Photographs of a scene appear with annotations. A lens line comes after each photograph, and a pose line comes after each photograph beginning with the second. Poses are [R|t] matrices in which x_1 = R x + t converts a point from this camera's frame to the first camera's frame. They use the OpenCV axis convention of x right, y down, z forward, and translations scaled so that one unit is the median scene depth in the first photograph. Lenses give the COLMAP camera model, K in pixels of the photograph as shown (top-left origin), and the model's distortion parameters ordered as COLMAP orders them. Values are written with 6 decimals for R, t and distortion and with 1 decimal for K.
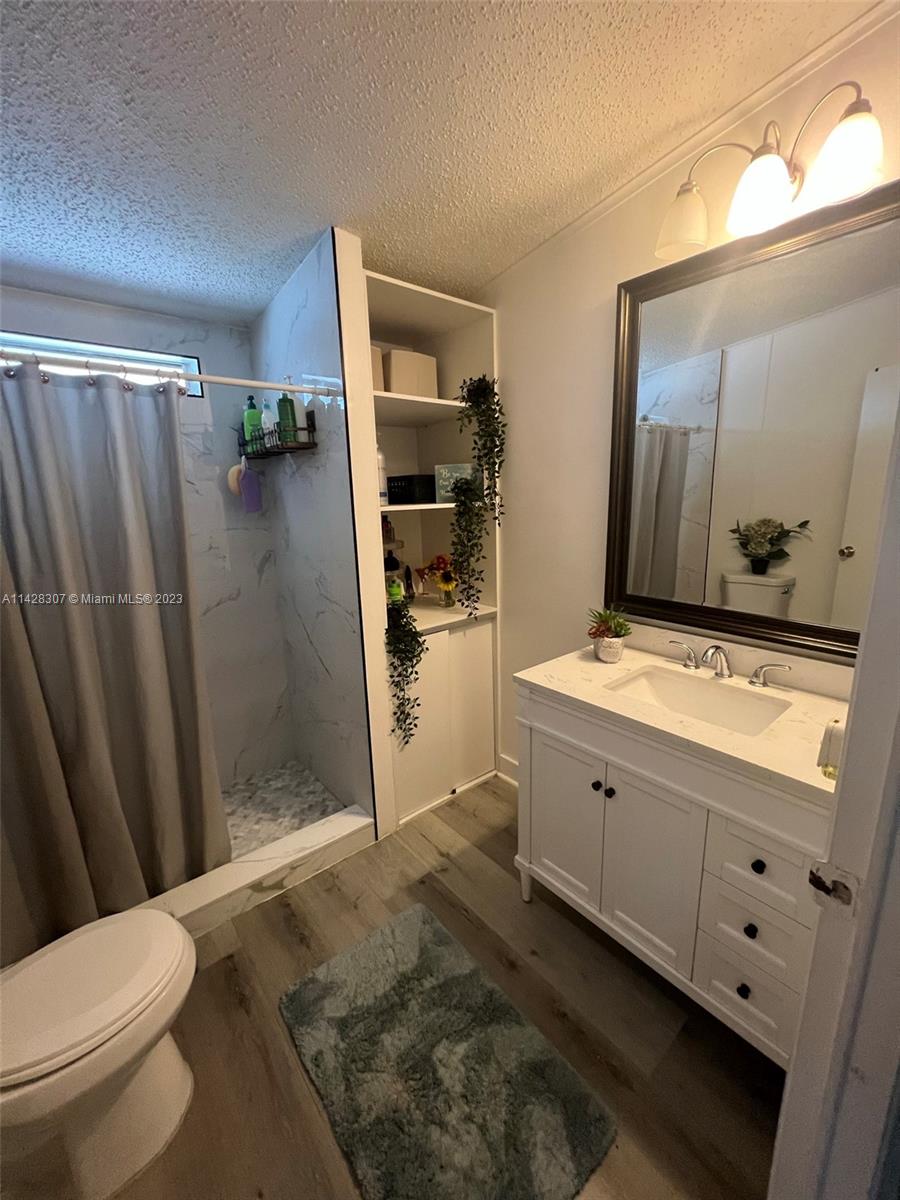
lens RADIAL K [[477.5, 0, 447.6], [0, 477.5, 595.3], [0, 0, 1]] dist [-0.002555, 0.001042]
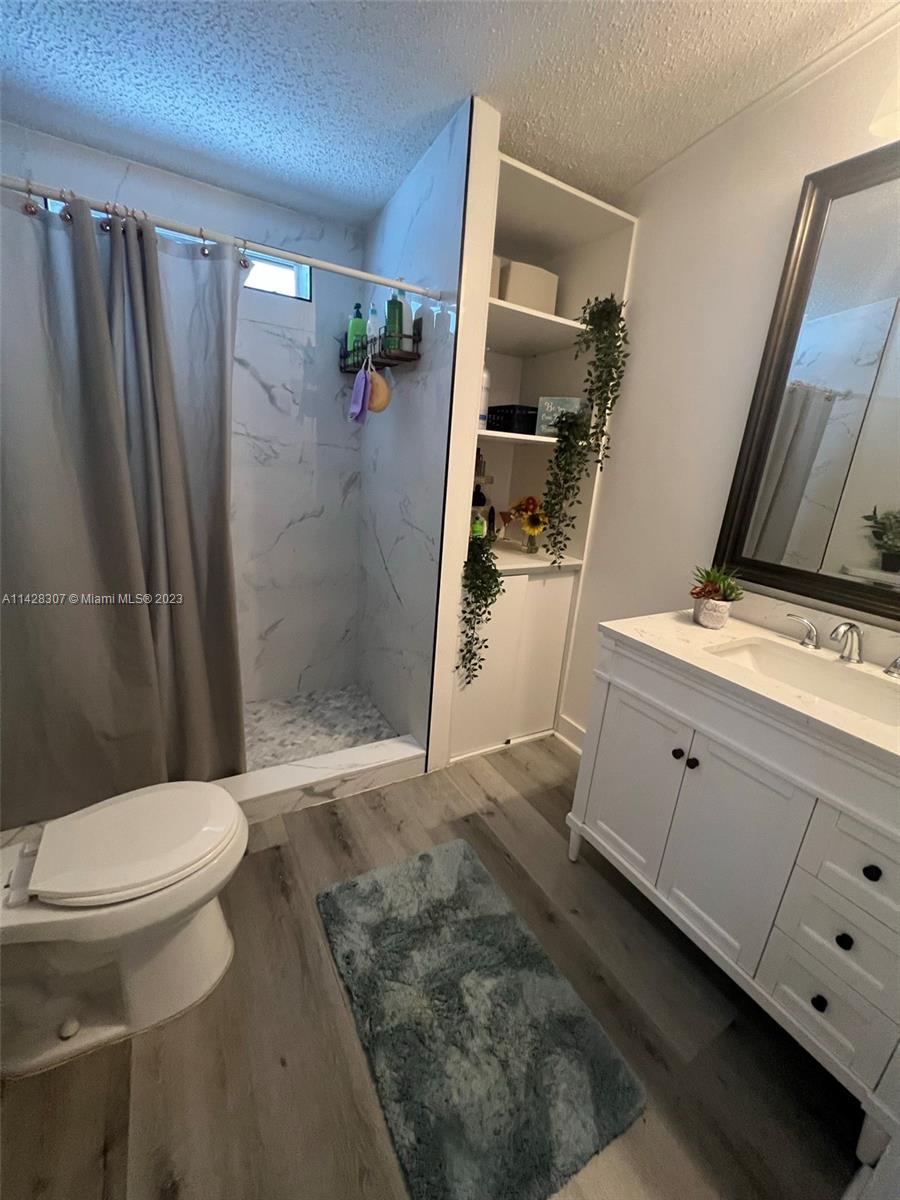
lens RADIAL K [[477.5, 0, 448.7], [0, 477.5, 594.6], [0, 0, 1]] dist [-0.002555, 0.001042]
pose [[0.980889, 0.145555, -0.129112, -0.031923], [-0.135742, 0.987358, 0.081841, 0.069056], [0.139392, -0.062751, 0.988247, 0.052583]]
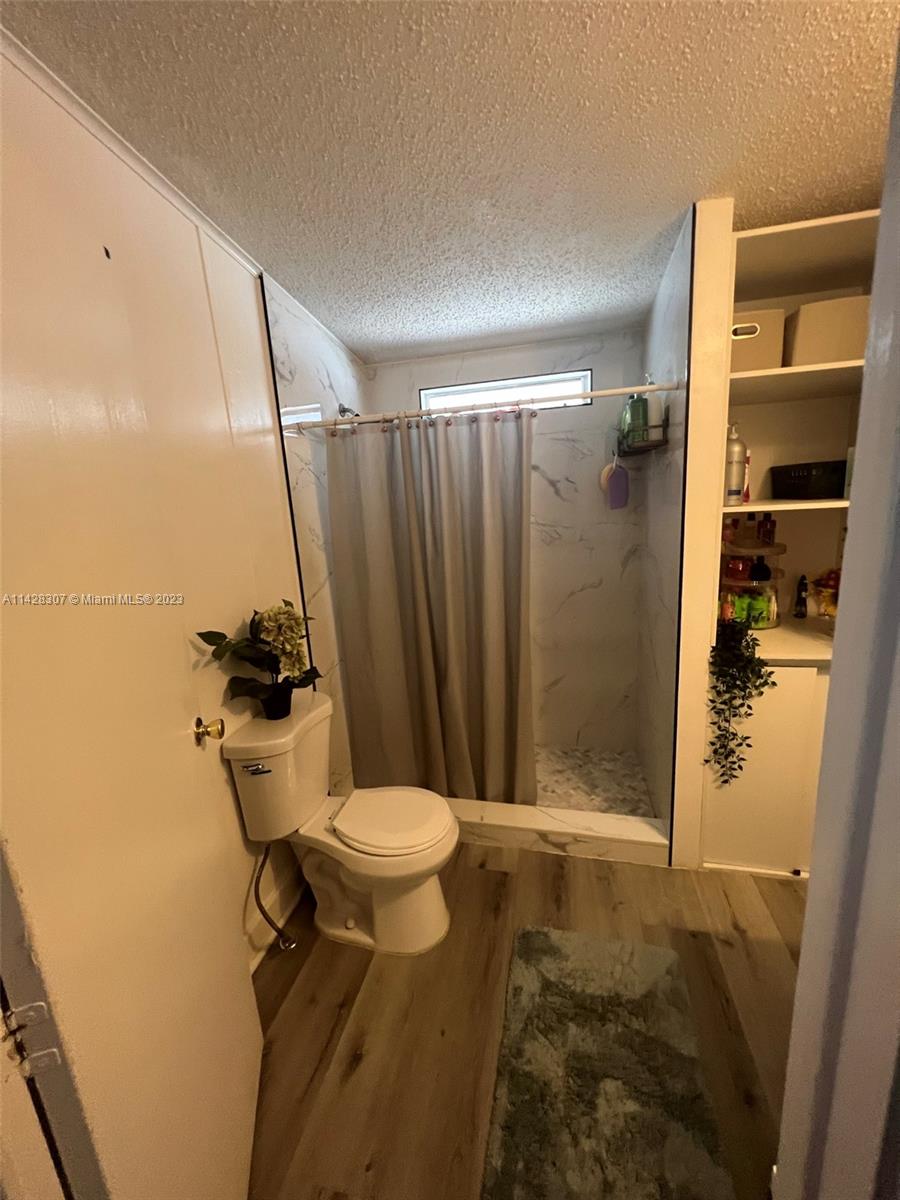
lens RADIAL K [[477.5, 0, 450.7], [0, 477.5, 595.4], [0, 0, 1]] dist [-0.002555, 0.001042]
pose [[0.608061, 0.156554, -0.778301, 0.275679], [-0.123530, 0.987081, 0.102040, -0.059165], [0.784221, 0.034097, 0.619544, 0.082655]]
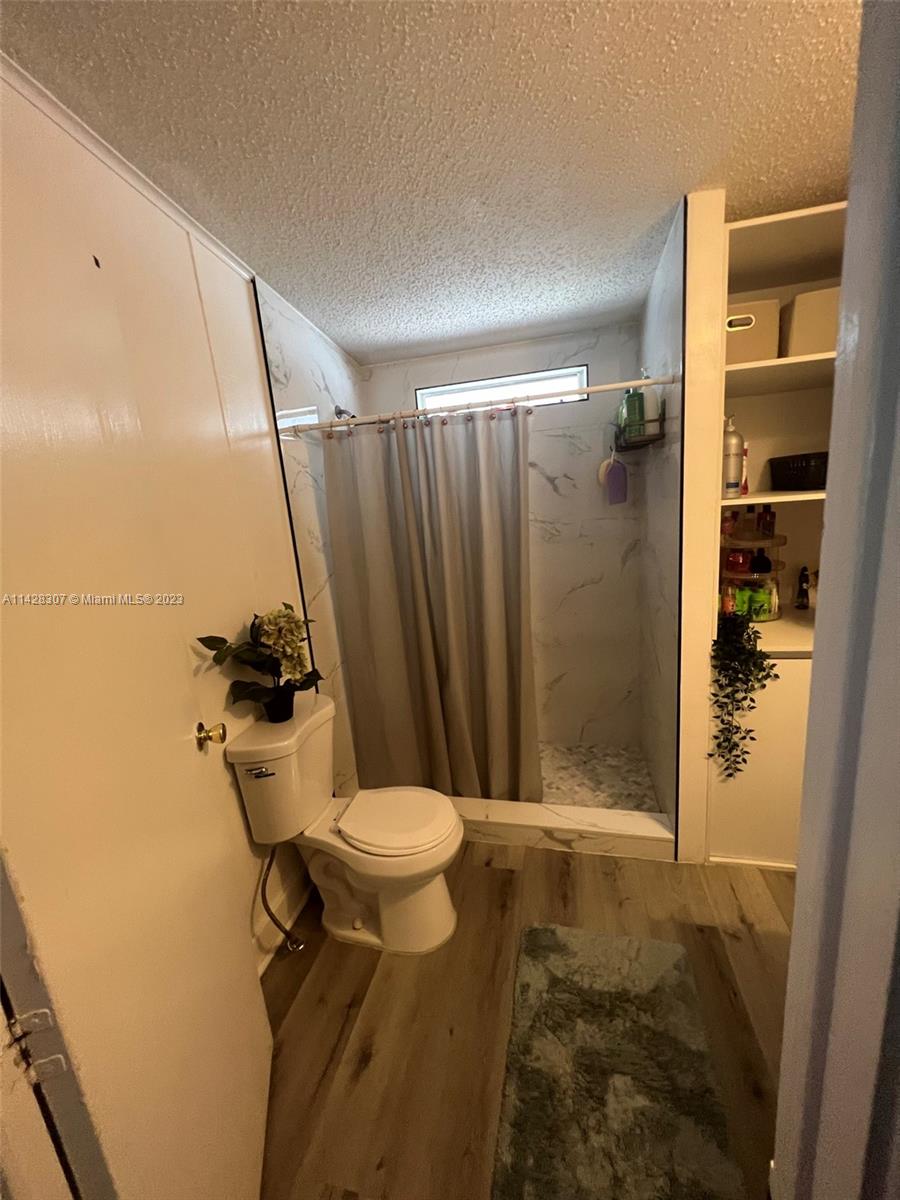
lens RADIAL K [[477.5, 0, 450.5], [0, 477.5, 595.4], [0, 0, 1]] dist [-0.002555, 0.001042]
pose [[0.606625, 0.144802, -0.781689, 0.279756], [-0.100611, 0.989349, 0.105191, -0.061066], [0.788596, 0.014835, 0.614733, 0.087679]]
